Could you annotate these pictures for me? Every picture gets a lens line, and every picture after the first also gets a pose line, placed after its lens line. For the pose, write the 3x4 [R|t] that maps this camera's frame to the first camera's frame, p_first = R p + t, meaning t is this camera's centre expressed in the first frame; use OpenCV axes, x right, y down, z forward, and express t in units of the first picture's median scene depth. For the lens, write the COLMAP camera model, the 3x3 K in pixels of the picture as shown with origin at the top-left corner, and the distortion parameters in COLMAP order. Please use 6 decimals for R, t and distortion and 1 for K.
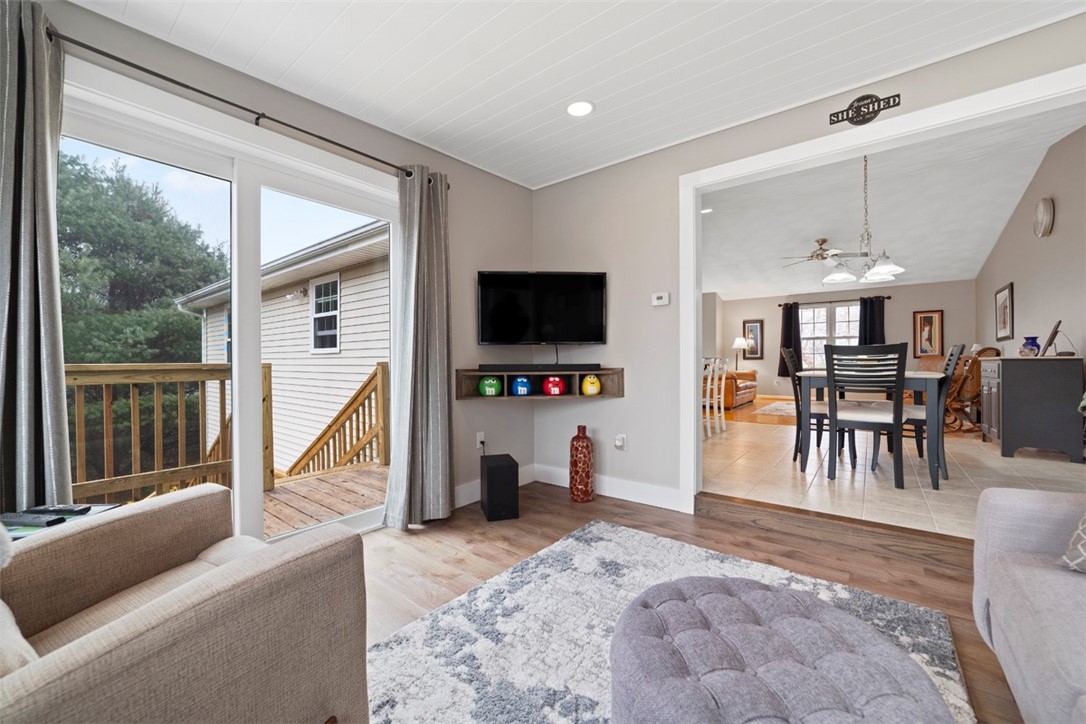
lens RADIAL K [[426.0, 0, 546.5], [0, 426.0, 363.0], [0, 0, 1]] dist [-0.015770, 0.001798]
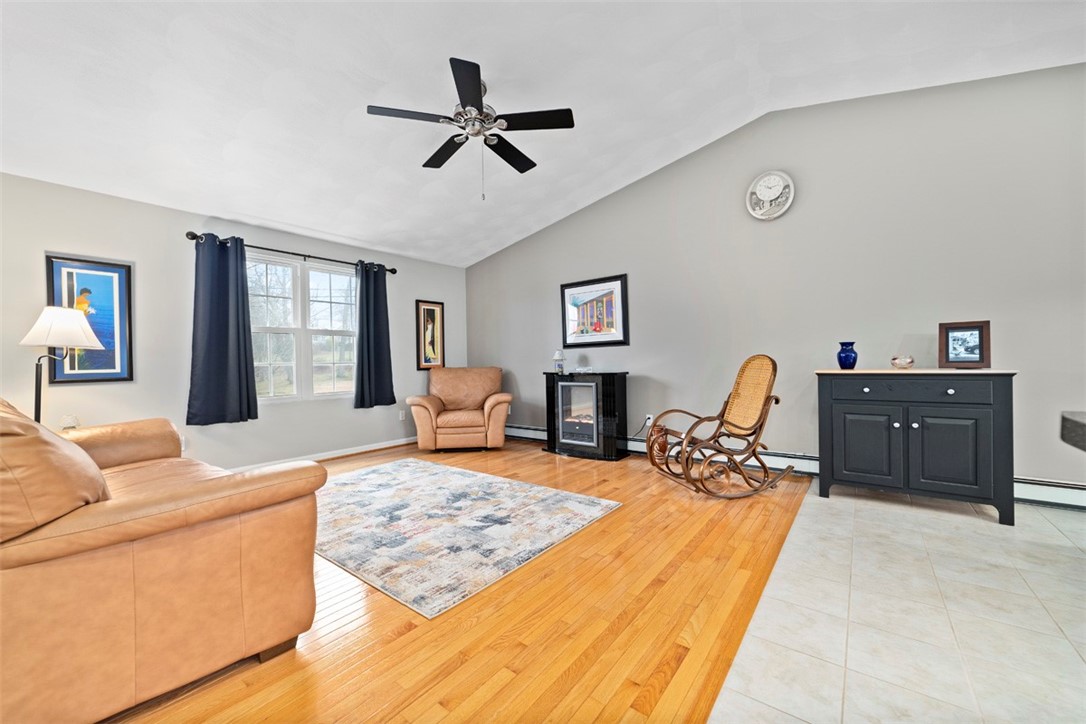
lens RADIAL K [[426.0, 0, 534.4], [0, 426.0, 361.7], [0, 0, 1]] dist [-0.015770, 0.001798]
pose [[0.025302, 0.002200, 0.999677, 0.187468], [0.020132, 0.999794, -0.002710, -0.017248], [-0.999477, 0.020194, 0.025252, 0.698794]]
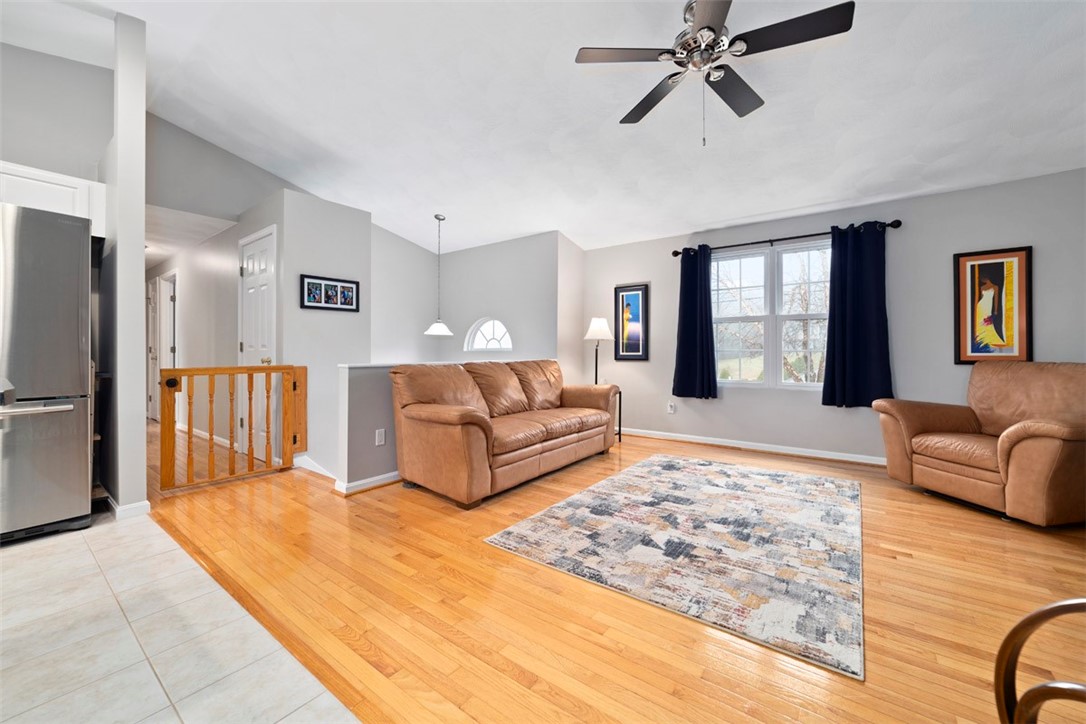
lens RADIAL K [[426.0, 0, 541.8], [0, 426.0, 351.2], [0, 0, 1]] dist [-0.015770, 0.001798]
pose [[0.999986, 0.005143, -0.001236, 0.399327], [-0.005147, 0.999981, -0.003516, -0.018237], [0.001217, 0.003522, 0.999993, 0.504571]]
